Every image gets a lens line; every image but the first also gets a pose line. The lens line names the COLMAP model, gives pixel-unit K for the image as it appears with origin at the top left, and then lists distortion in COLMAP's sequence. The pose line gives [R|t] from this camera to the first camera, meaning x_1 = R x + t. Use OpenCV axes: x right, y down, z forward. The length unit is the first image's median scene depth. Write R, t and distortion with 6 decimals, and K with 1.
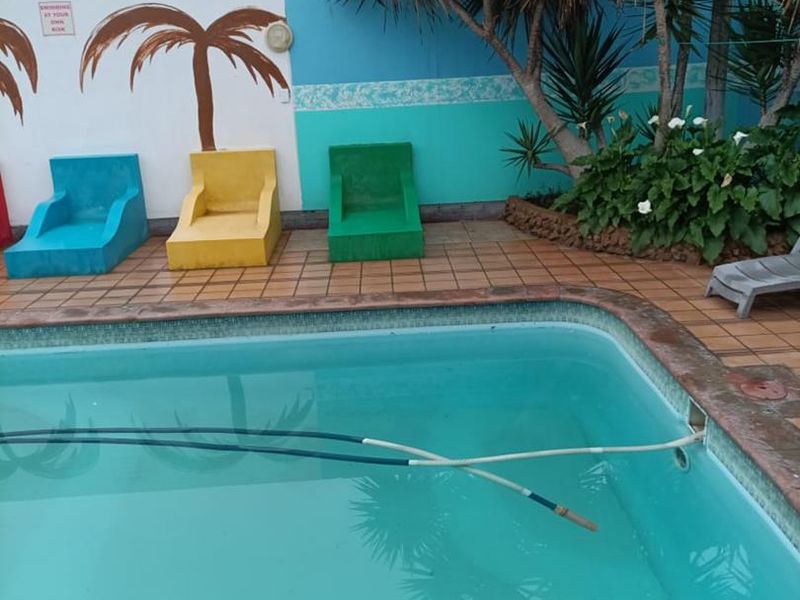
lens RADIAL K [[794.5, 0, 401.3], [0, 794.5, 283.2], [0, 0, 1]] dist [0.081027, -0.104770]
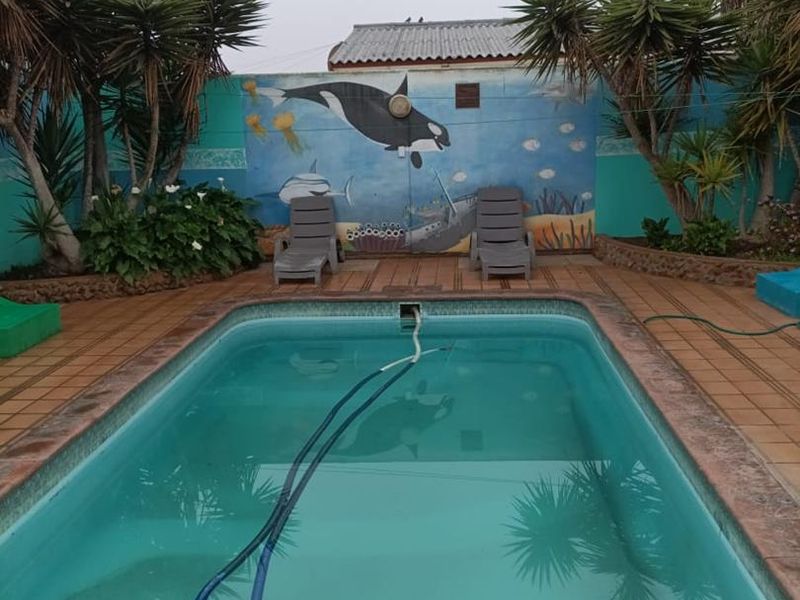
lens RADIAL K [[794.5, 0, 401.3], [0, 794.5, 283.2], [0, 0, 1]] dist [0.081027, -0.104770]
pose [[0.097085, -0.155248, 0.983093, -1.109952], [0.300498, 0.946235, 0.119752, -0.098253], [-0.948829, 0.283791, 0.138517, 0.510157]]
